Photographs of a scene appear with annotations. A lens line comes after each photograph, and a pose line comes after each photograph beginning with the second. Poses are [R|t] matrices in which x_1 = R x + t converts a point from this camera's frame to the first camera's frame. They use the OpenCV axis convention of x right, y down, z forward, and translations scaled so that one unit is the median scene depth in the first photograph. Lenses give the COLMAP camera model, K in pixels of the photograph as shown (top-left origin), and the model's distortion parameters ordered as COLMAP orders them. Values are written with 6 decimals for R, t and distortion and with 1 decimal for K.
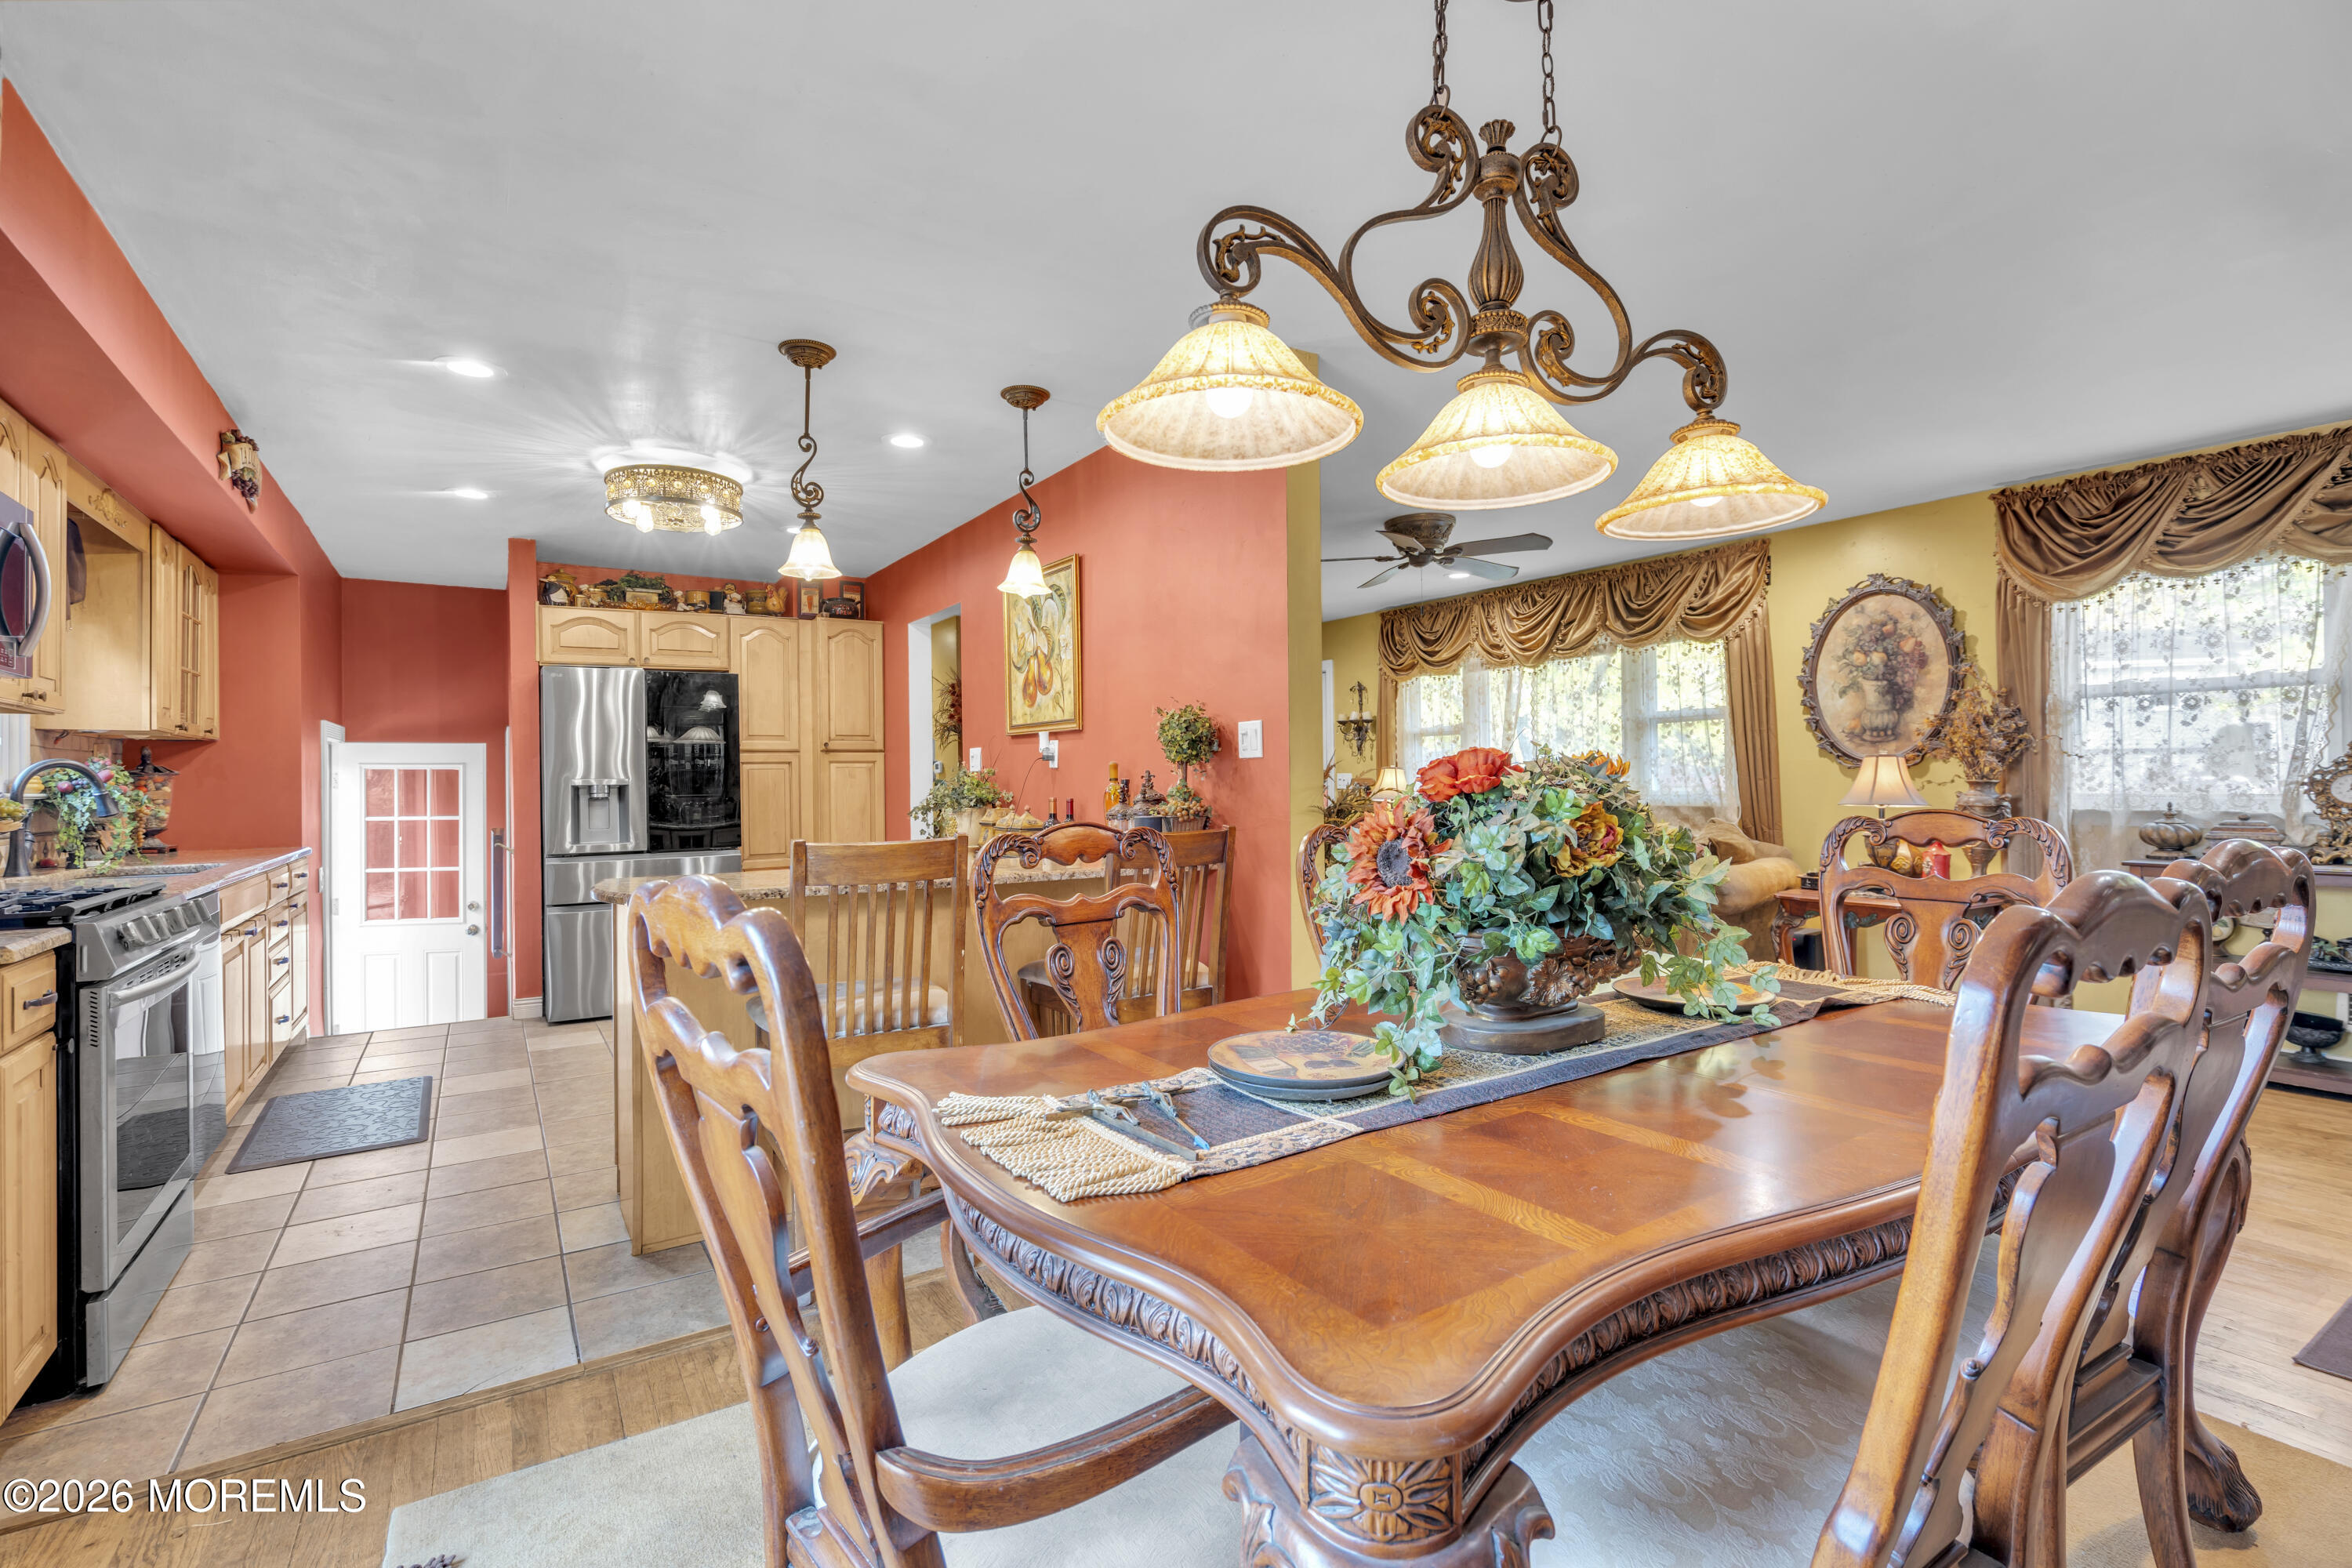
lens RADIAL K [[1089.8, 0, 1174.1], [0, 1089.8, 766.9], [0, 0, 1]] dist [0.009901, 0.000233]
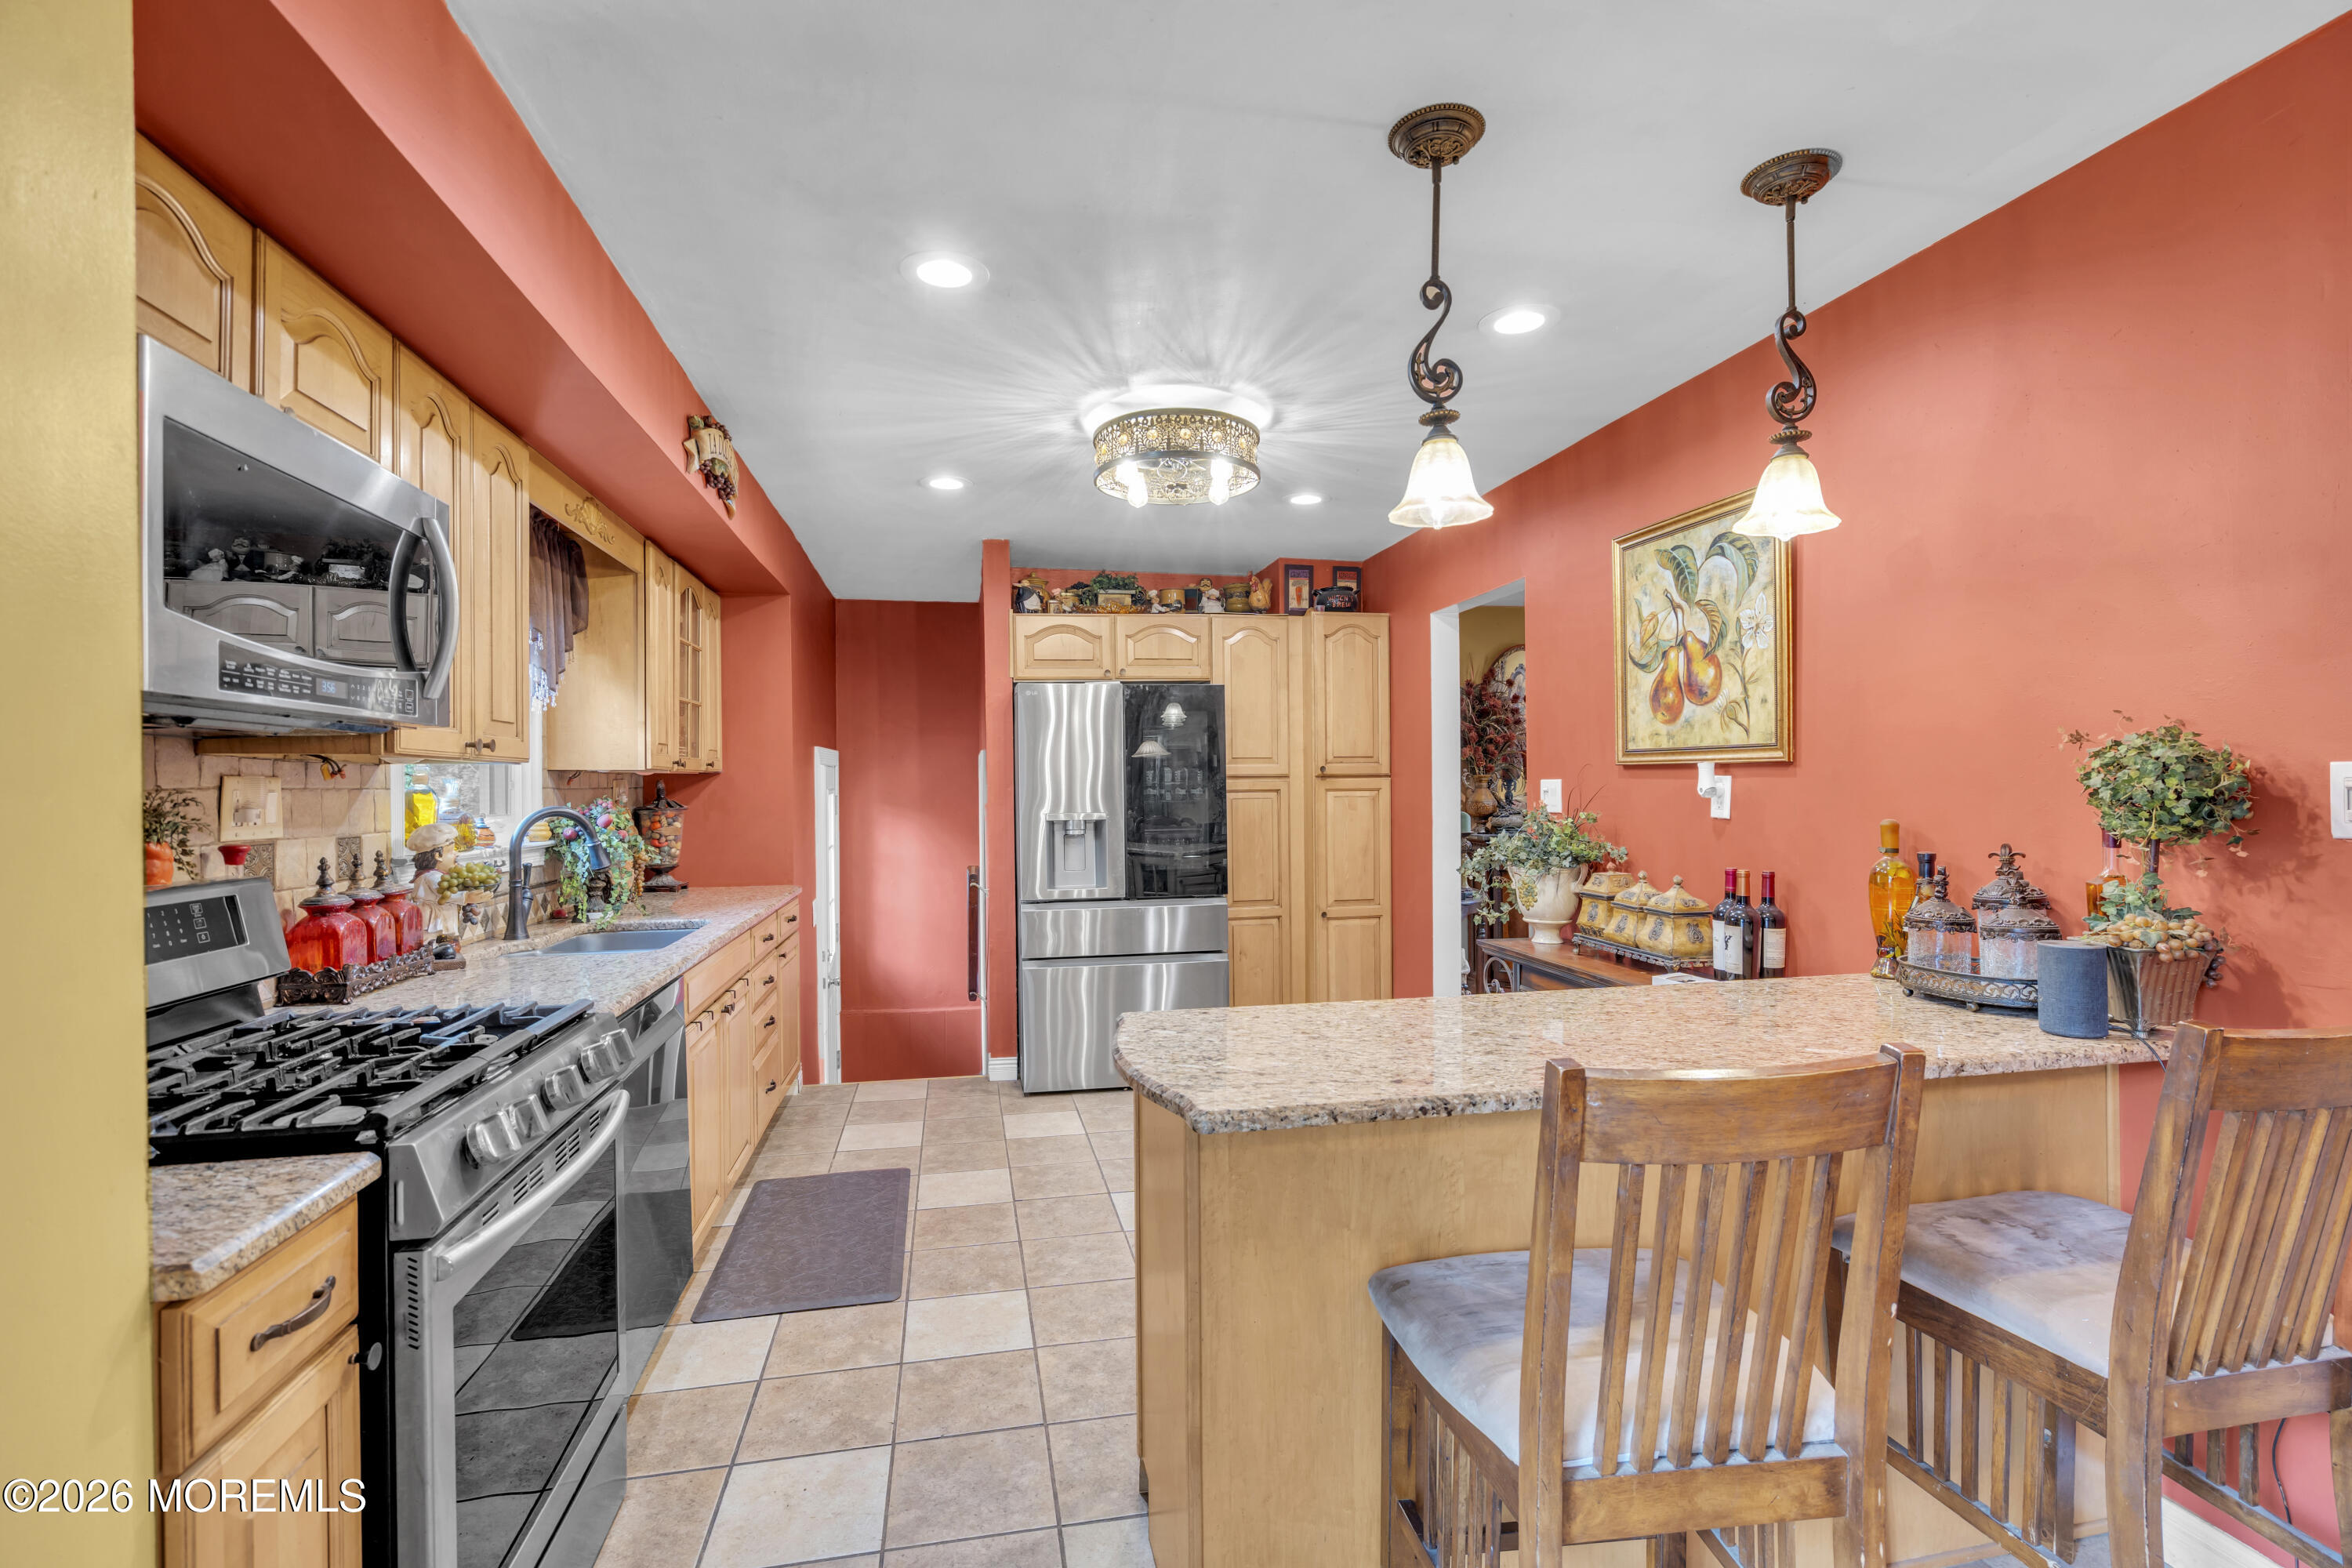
lens RADIAL K [[1075.3, 0, 1170.8], [0, 1075.3, 767.6], [0, 0, 1]] dist [-0.003452, 0.002141]
pose [[0.933497, -0.002130, -0.358578, -0.194788], [0.003034, 0.999993, 0.001958, -0.032642], [0.358572, -0.002916, 0.933498, 0.304817]]
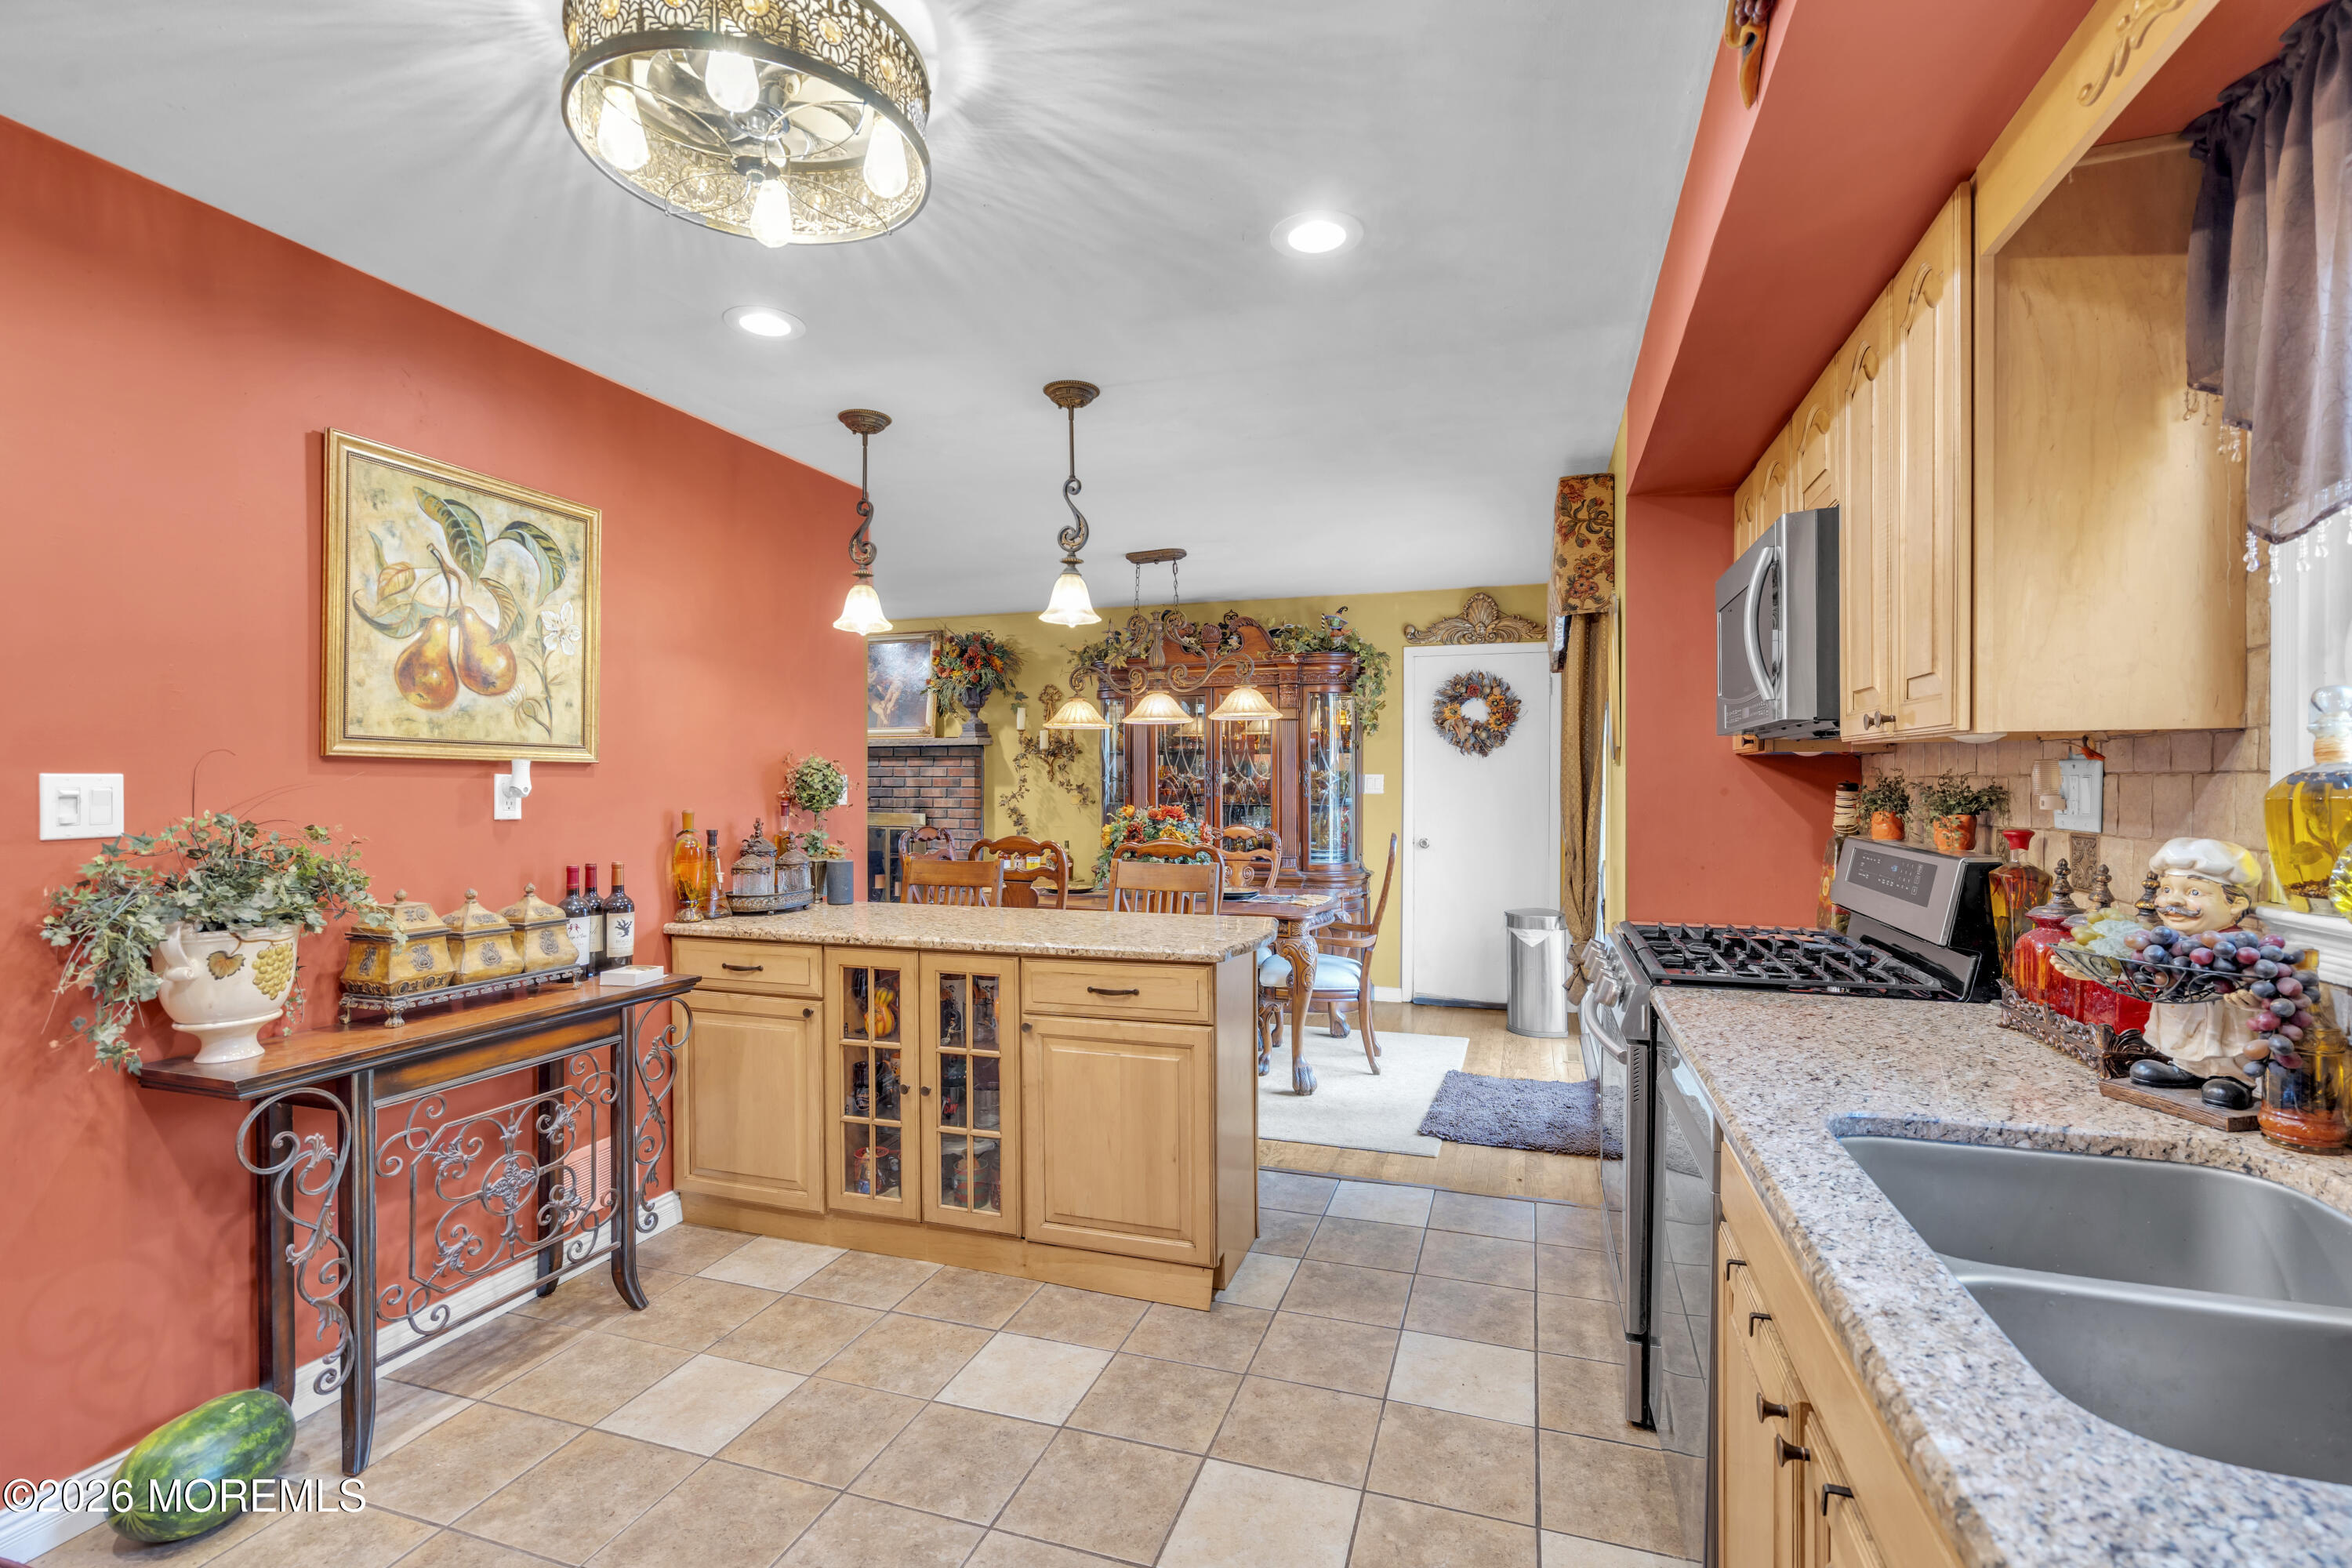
lens RADIAL K [[1075.3, 0, 1170.8], [0, 1075.3, 767.6], [0, 0, 1]] dist [-0.003452, 0.002141]
pose [[-0.632207, 0.021032, 0.774514, -0.839399], [-0.004569, 0.999513, -0.030871, -0.011776], [-0.774786, -0.023056, -0.631803, 1.139200]]
